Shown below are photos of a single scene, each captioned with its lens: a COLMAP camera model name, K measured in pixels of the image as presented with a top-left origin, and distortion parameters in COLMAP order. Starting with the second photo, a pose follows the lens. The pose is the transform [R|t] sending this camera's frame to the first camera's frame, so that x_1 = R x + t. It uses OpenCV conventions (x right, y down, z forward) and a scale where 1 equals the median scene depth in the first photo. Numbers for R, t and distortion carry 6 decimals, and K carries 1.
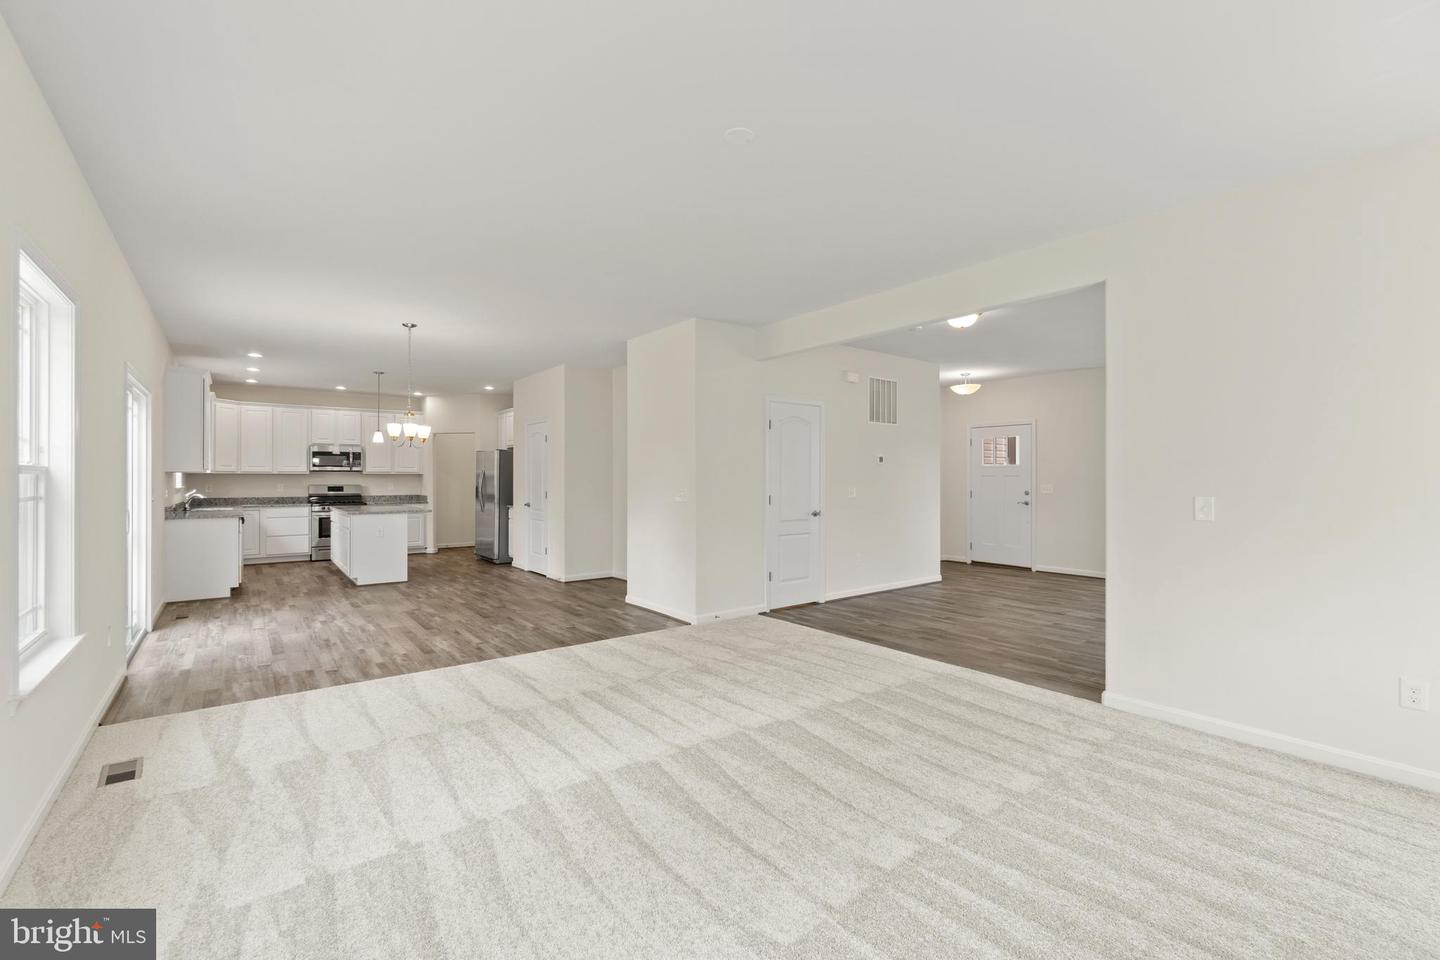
lens RADIAL K [[618.5, 0, 705.8], [0, 618.5, 479.9], [0, 0, 1]] dist [-0.006886, 0.002730]
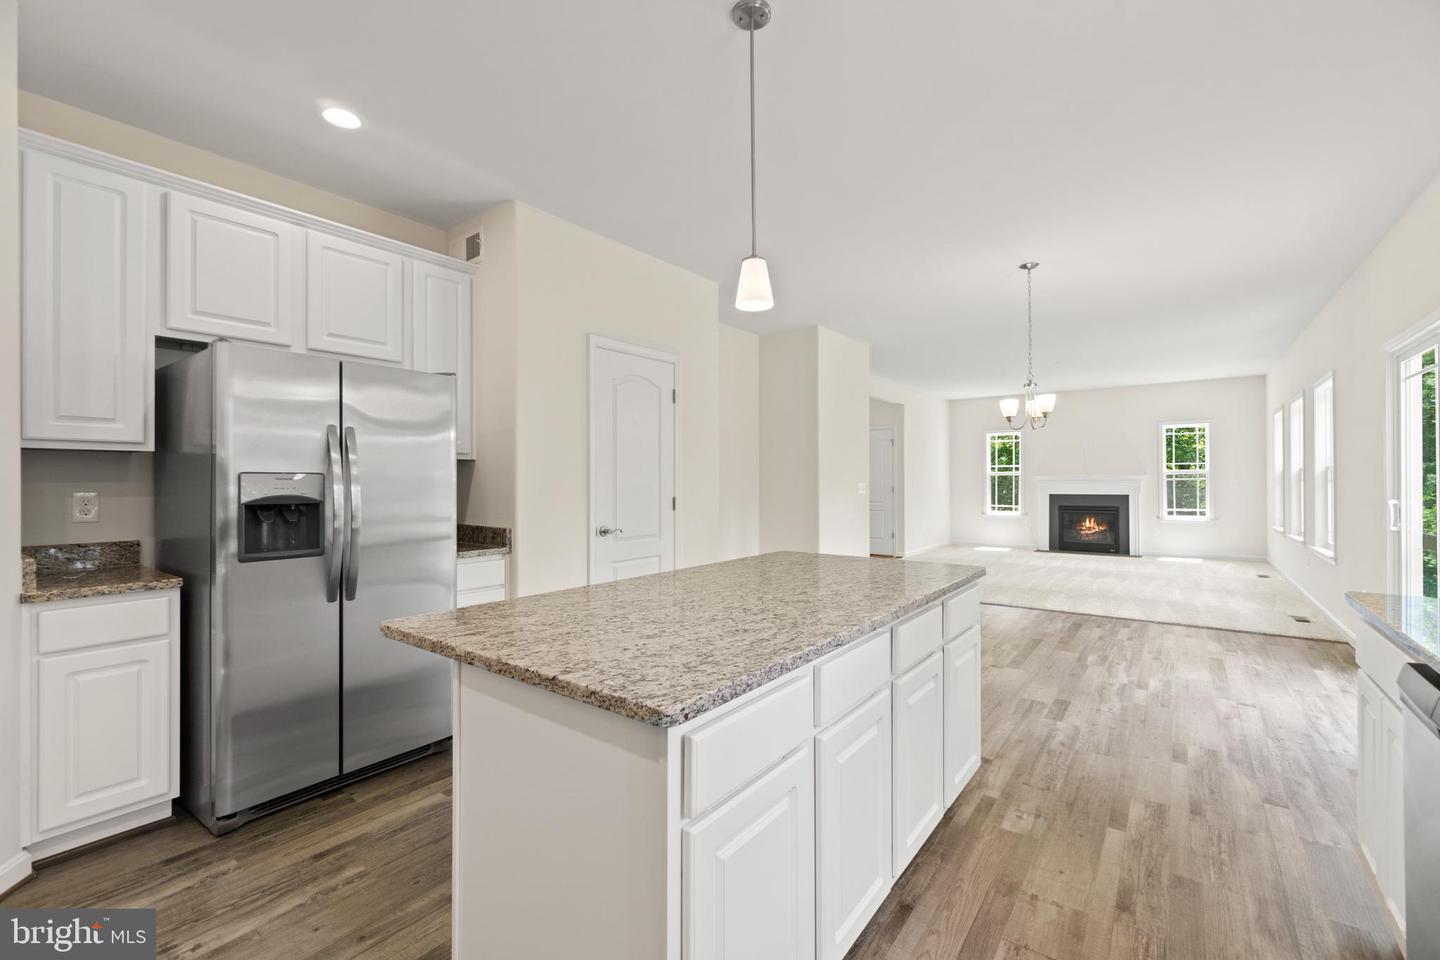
lens RADIAL K [[618.5, 0, 717.4], [0, 618.5, 473.8], [0, 0, 1]] dist [-0.006886, 0.002730]
pose [[-0.278101, 0.010444, 0.960495, -1.129702], [0.004164, 0.999945, -0.009668, 0.006471], [-0.960543, 0.001311, -0.278129, 1.620620]]
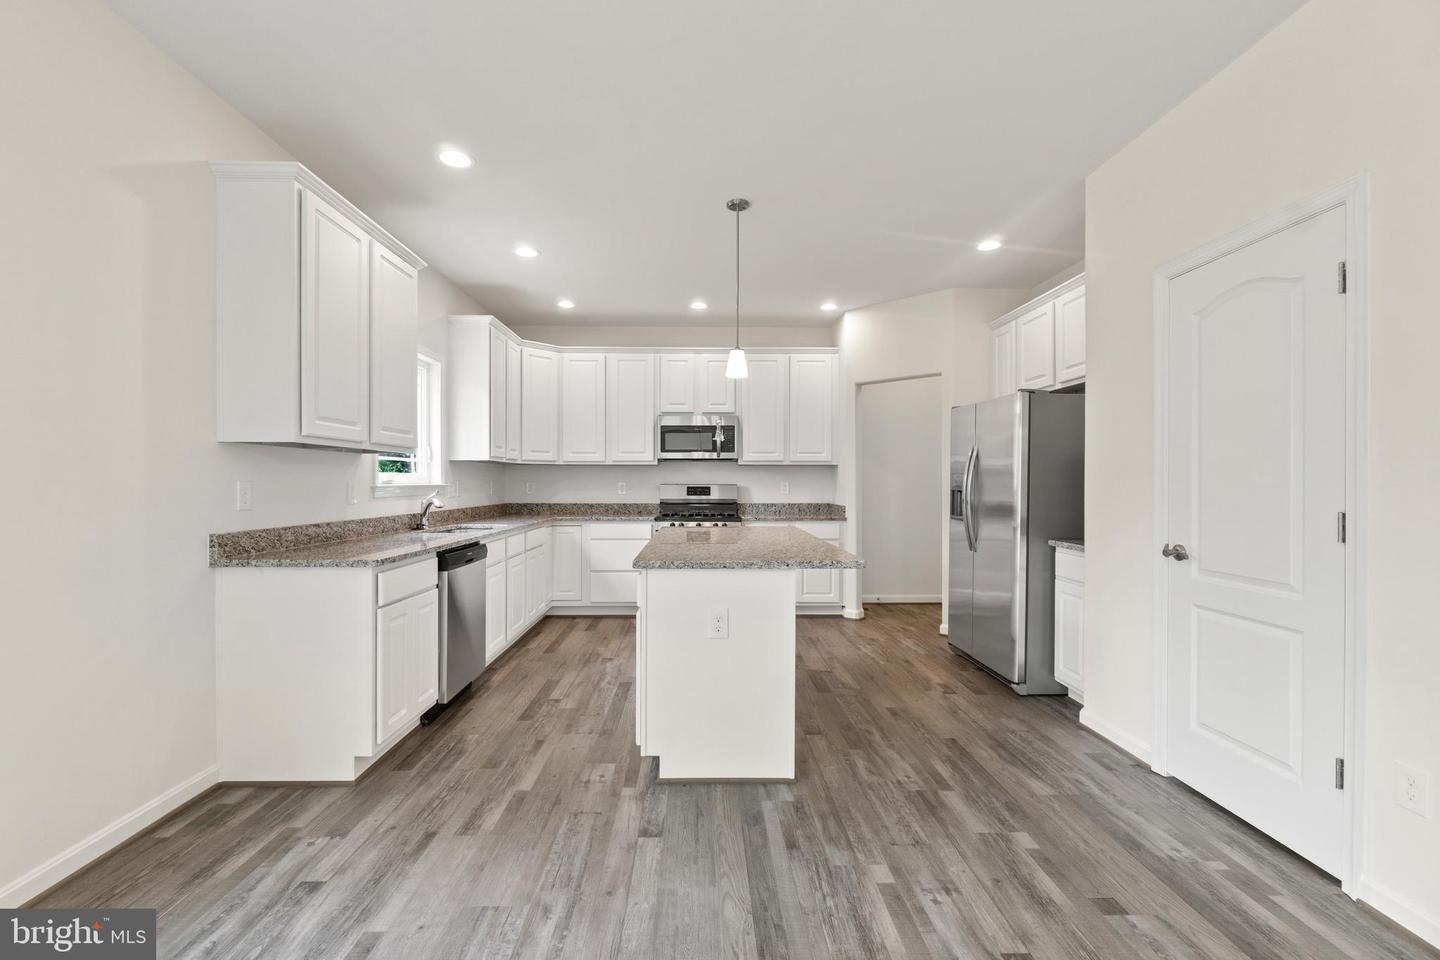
lens RADIAL K [[618.5, 0, 707.0], [0, 618.5, 482.1], [0, 0, 1]] dist [-0.006886, 0.002730]
pose [[0.805819, 0.002365, -0.592158, -0.460143], [-0.003437, 0.999994, -0.000683, 0.012364], [0.592152, 0.002586, 0.805822, 0.994192]]
